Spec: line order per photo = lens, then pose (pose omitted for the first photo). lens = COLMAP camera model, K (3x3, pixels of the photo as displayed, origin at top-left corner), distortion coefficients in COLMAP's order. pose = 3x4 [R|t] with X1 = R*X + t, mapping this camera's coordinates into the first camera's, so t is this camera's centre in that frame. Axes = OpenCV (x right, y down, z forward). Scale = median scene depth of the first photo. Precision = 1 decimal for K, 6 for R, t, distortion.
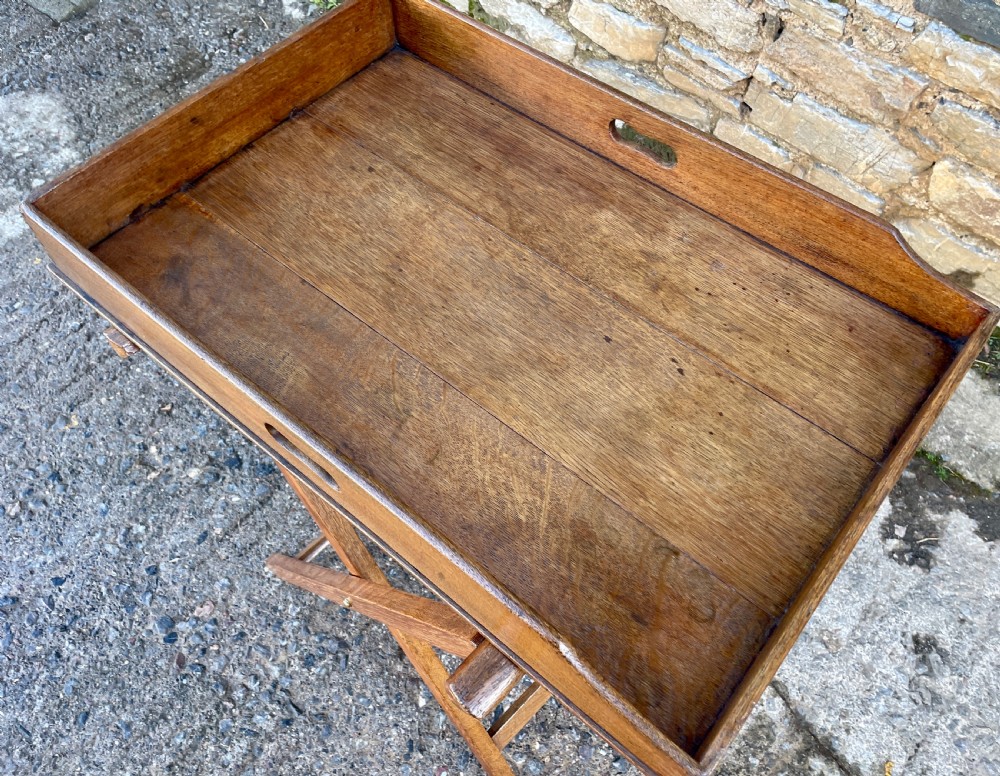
lens RADIAL K [[795.7, 0, 491.9], [0, 795.7, 396.2], [0, 0, 1]] dist [0.084670, -0.113061]
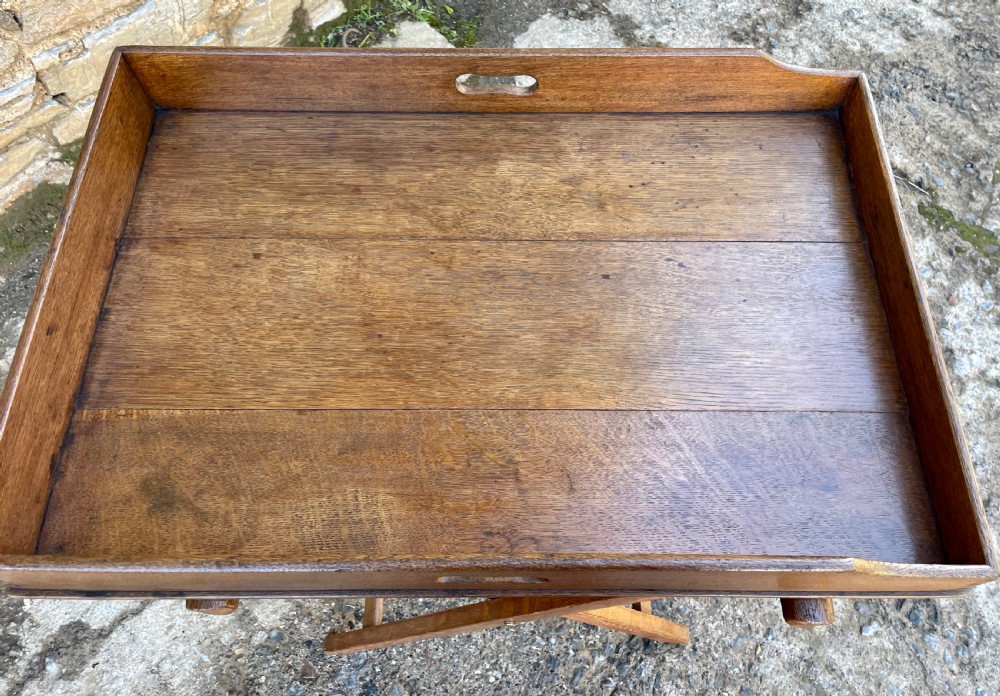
lens RADIAL K [[766.2, 0, 515.8], [0, 766.2, 315.8], [0, 0, 1]] dist [0.045697, -0.069198]
pose [[0.071255, -0.885620, 0.458911, -0.300045], [0.842890, 0.299470, 0.447050, -0.265494], [-0.533347, 0.354957, 0.767820, 0.154864]]
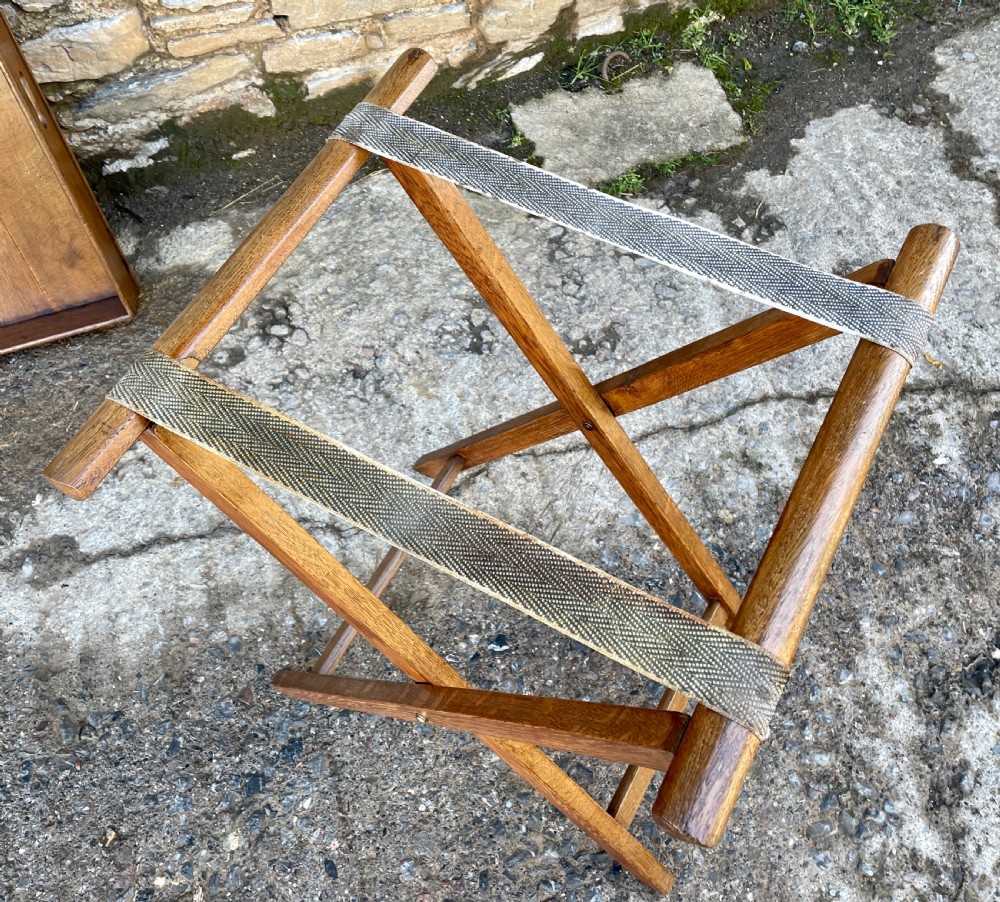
lens RADIAL K [[921.2, 0, 493.9], [0, 921.2, 441.4], [0, 0, 1]] dist [0.051265, 0.000000]
pose [[0.533548, -0.752085, 0.386904, -0.307752], [0.745709, 0.634157, 0.204360, -0.123103], [-0.399054, 0.179482, 0.899190, 0.123344]]
